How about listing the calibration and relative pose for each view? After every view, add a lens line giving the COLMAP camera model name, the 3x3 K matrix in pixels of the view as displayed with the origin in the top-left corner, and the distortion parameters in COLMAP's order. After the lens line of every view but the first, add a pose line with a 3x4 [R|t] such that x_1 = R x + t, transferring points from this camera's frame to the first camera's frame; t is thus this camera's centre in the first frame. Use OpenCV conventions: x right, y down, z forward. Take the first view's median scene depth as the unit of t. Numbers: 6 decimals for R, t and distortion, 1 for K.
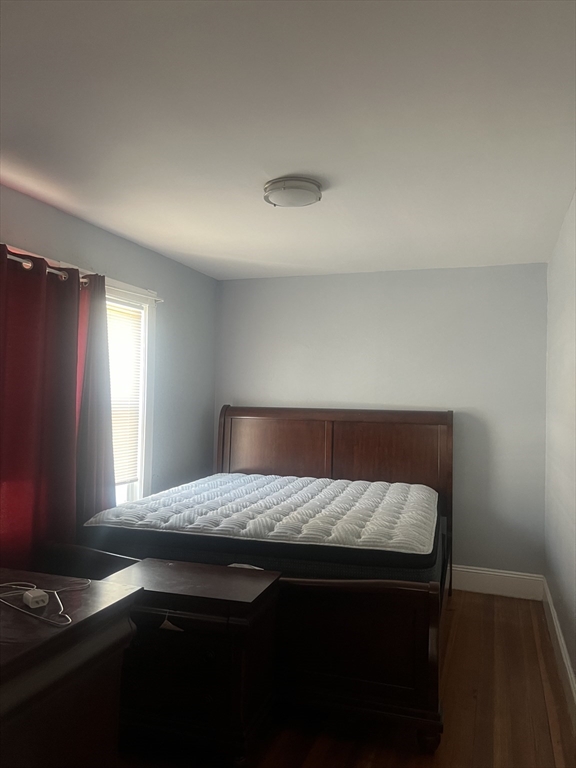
lens RADIAL K [[582.1, 0, 313.3], [0, 582.1, 385.3], [0, 0, 1]] dist [0.080847, -0.130865]
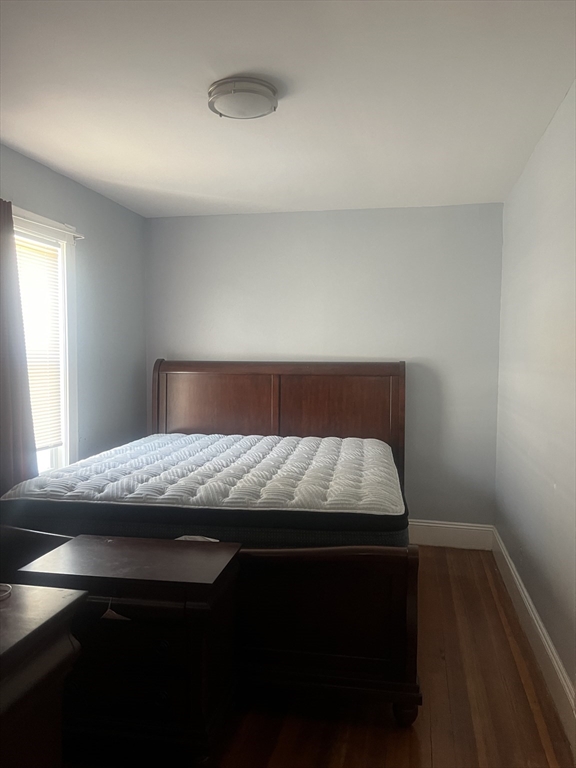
lens RADIAL K [[582.1, 0, 313.3], [0, 582.1, 385.3], [0, 0, 1]] dist [0.080847, -0.130865]
pose [[0.992320, -0.020519, 0.121980, -0.034860], [0.011475, 0.997163, 0.074387, 0.013075], [-0.123160, -0.072416, 0.989741, 0.095389]]
